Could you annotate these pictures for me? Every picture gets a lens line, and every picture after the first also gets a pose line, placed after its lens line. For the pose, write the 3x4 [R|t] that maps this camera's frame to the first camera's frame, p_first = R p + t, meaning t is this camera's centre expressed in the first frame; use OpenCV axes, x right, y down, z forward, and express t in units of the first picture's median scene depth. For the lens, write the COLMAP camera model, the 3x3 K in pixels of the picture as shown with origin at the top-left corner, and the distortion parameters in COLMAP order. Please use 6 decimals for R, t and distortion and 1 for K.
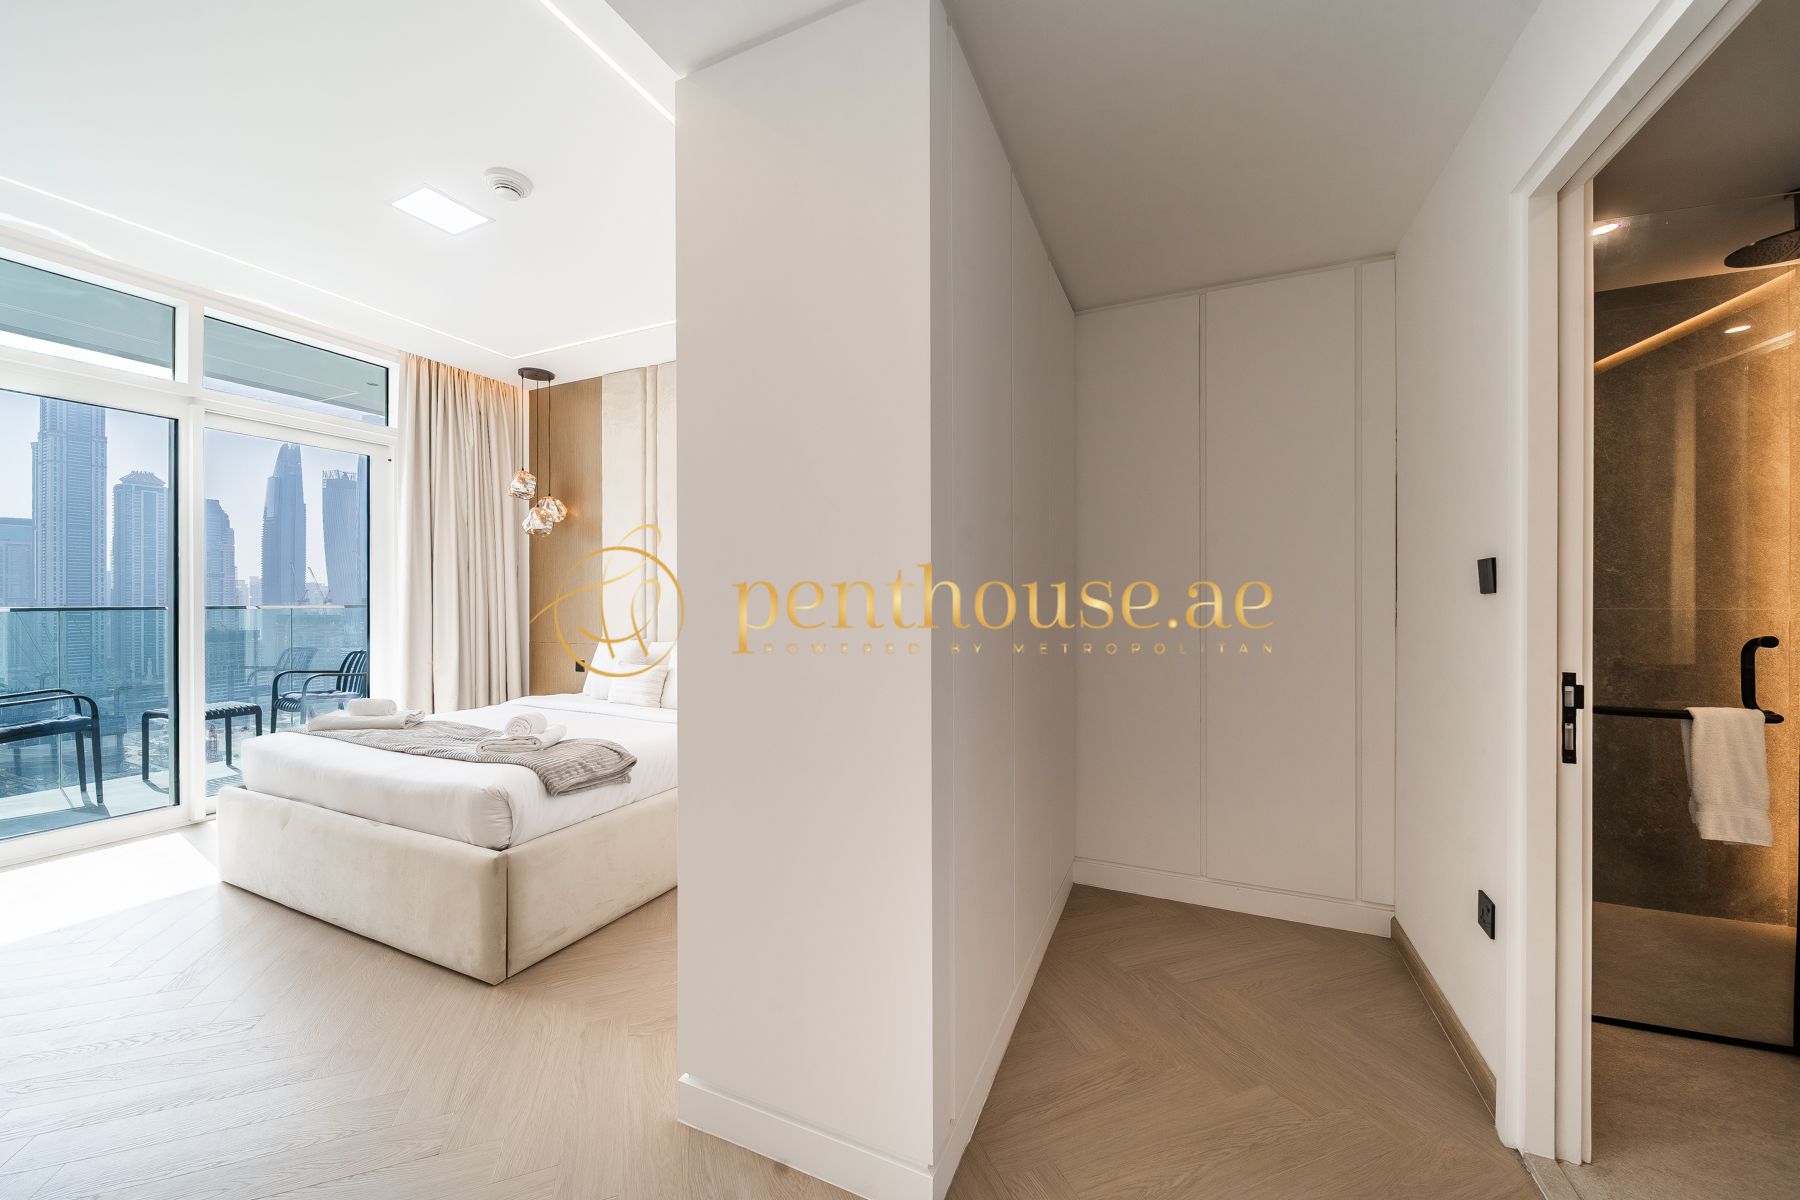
lens RADIAL K [[640.4, 0, 897.2], [0, 640.4, 601.2], [0, 0, 1]] dist [0.000954, -0.001989]
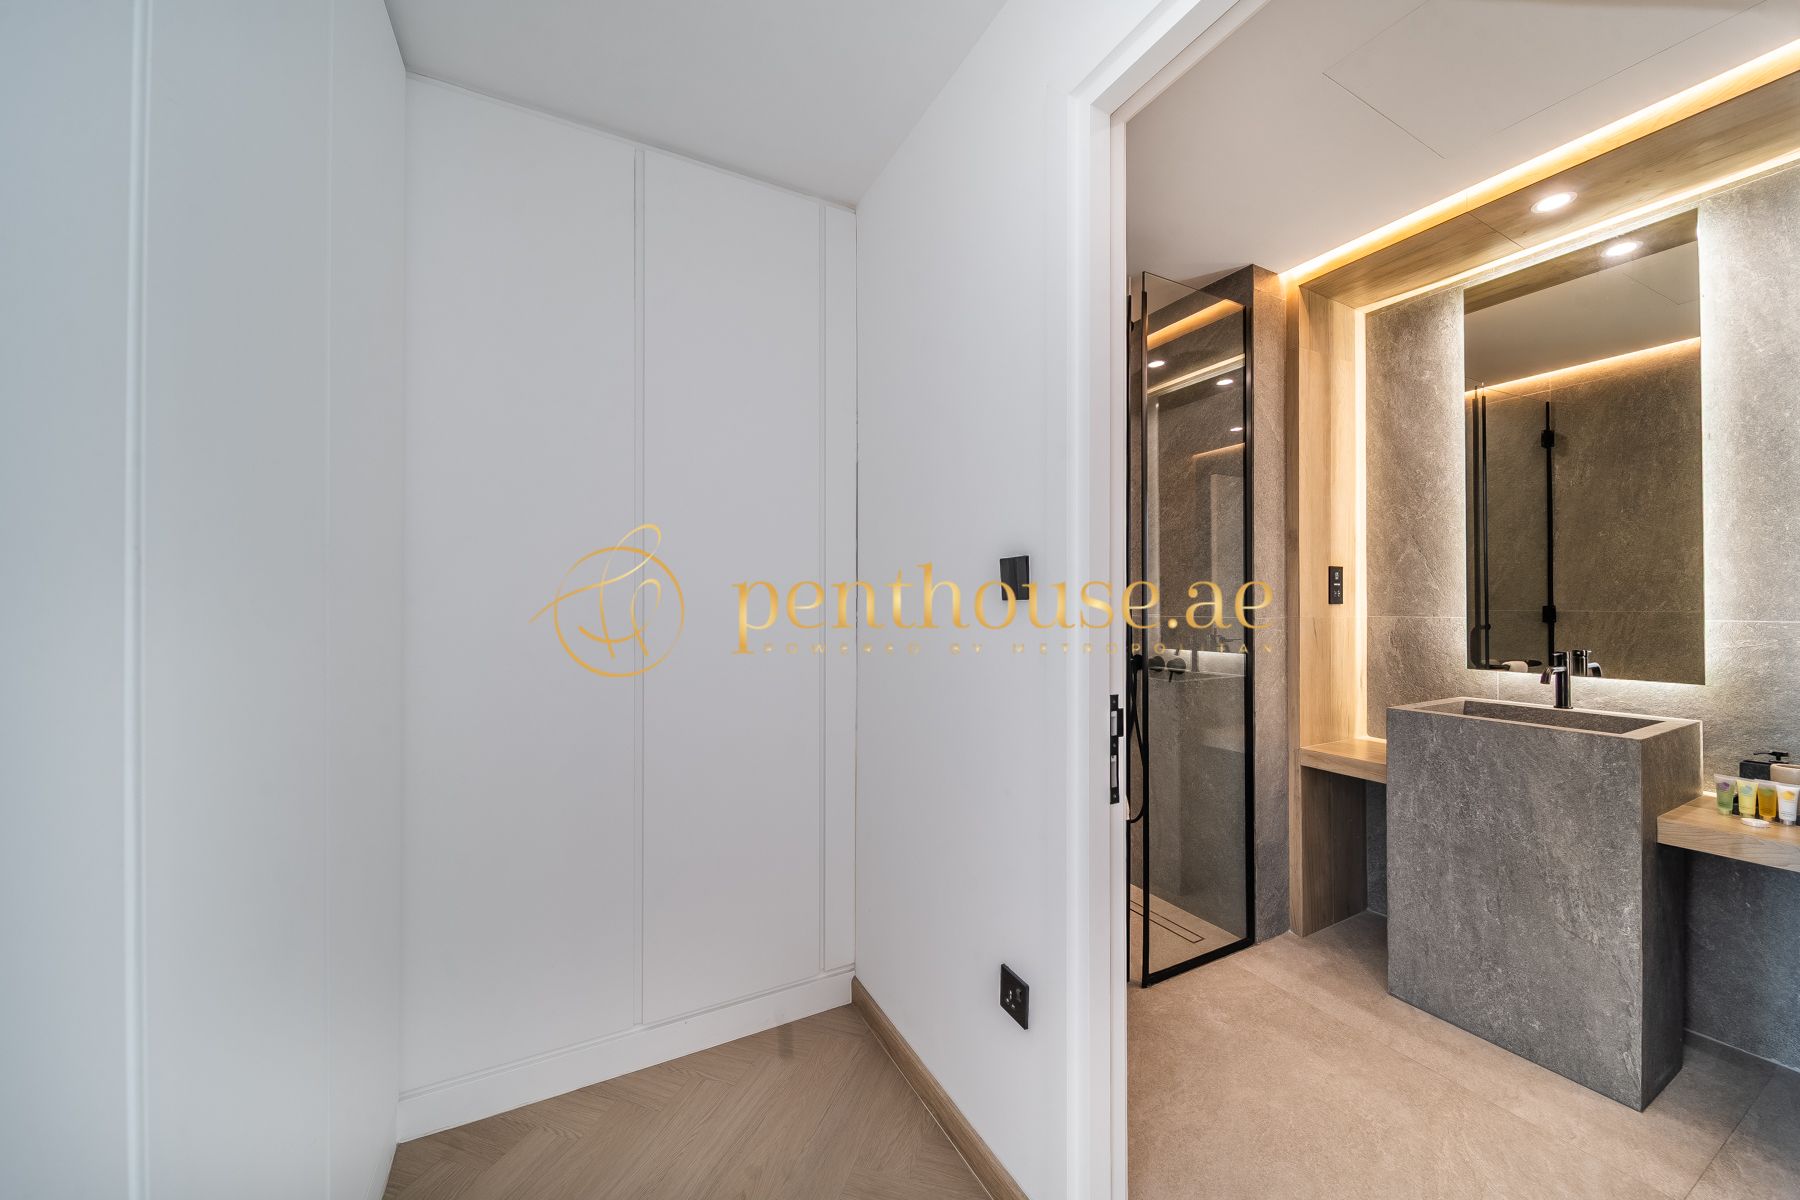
lens RADIAL K [[640.4, 0, 894.0], [0, 640.4, 602.7], [0, 0, 1]] dist [0.000954, -0.001989]
pose [[0.610488, 0.006336, 0.792000, 0.176405], [-0.000784, 0.999972, -0.007396, -0.001862], [-0.792025, 0.003894, 0.610476, 0.599636]]
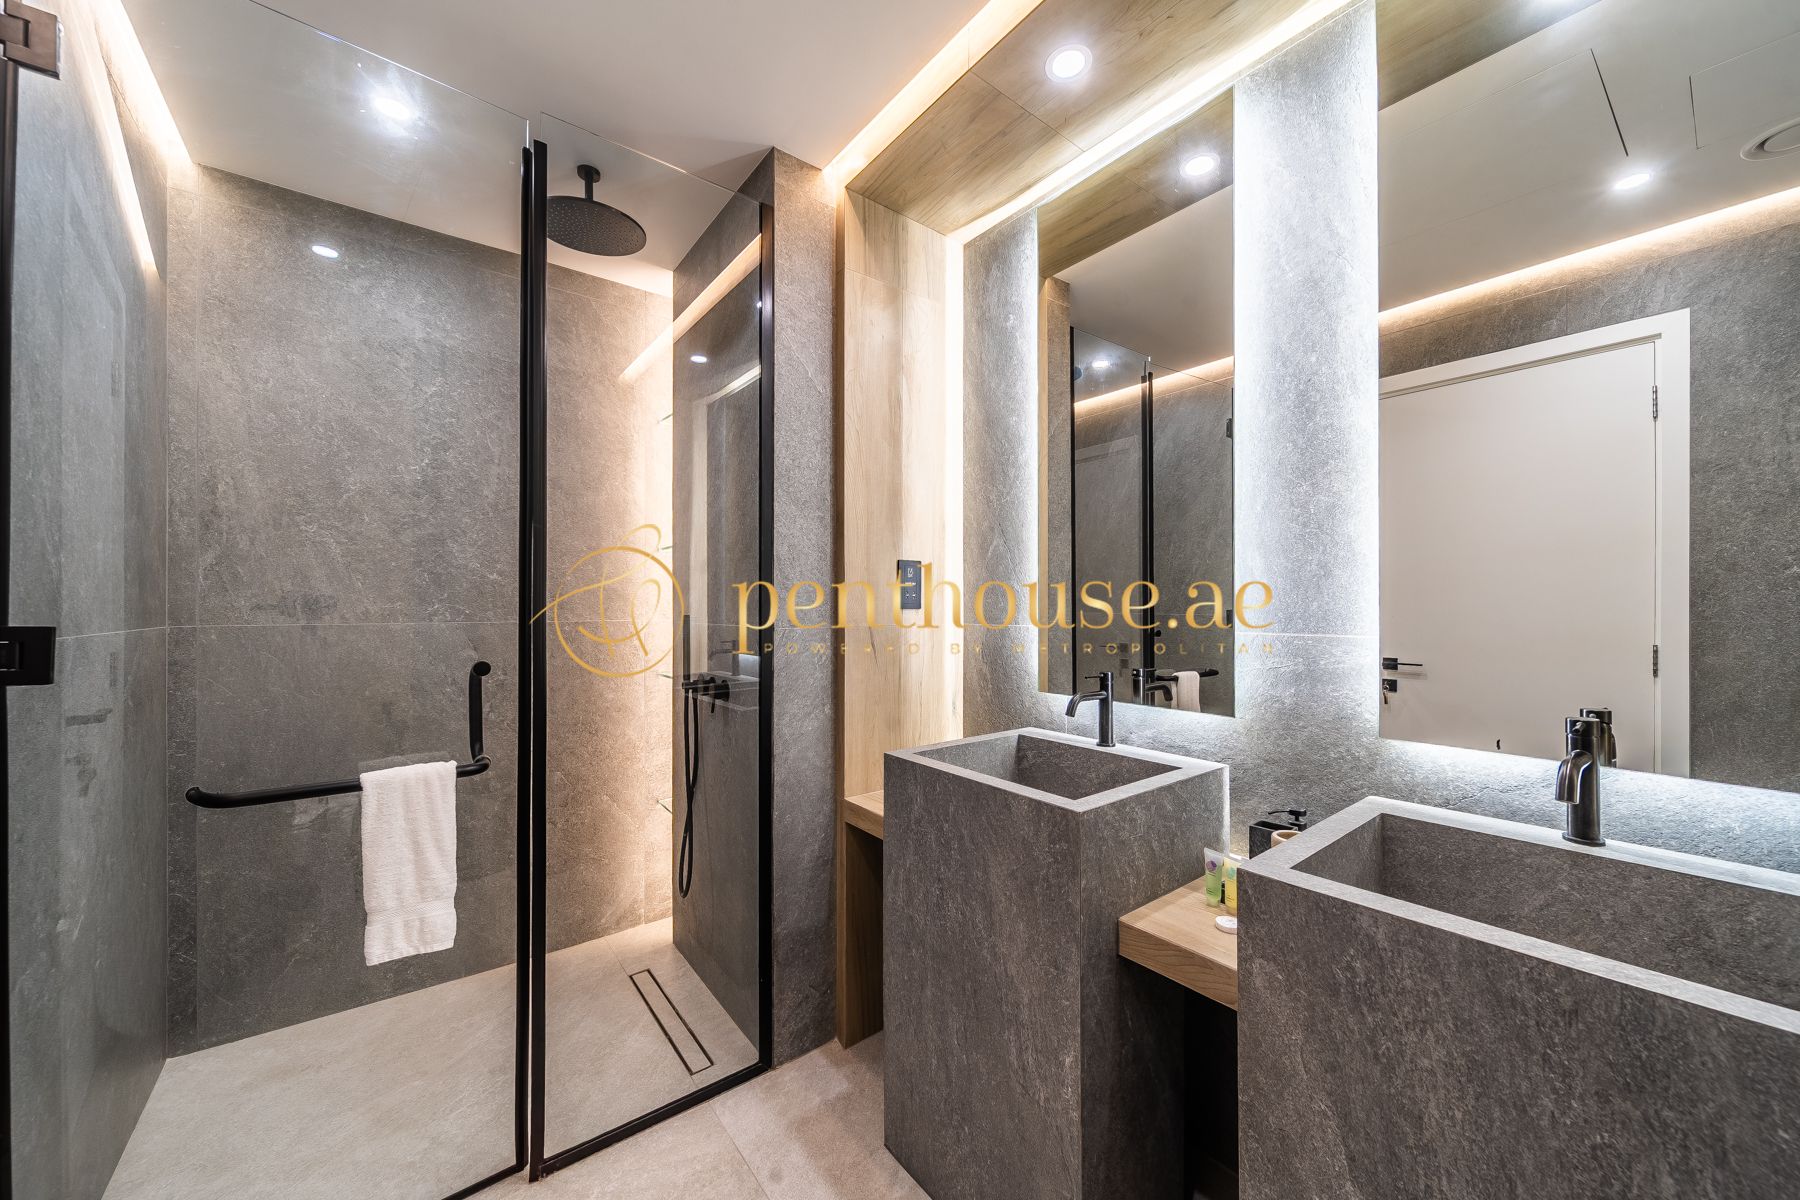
lens RADIAL K [[640.4, 0, 909.9], [0, 640.4, 609.1], [0, 0, 1]] dist [0.000954, -0.001989]
pose [[0.464528, 0.002777, 0.885554, 0.923533], [-0.002870, 0.999995, -0.001630, -0.008141], [-0.885554, -0.001785, 0.464534, 0.172822]]
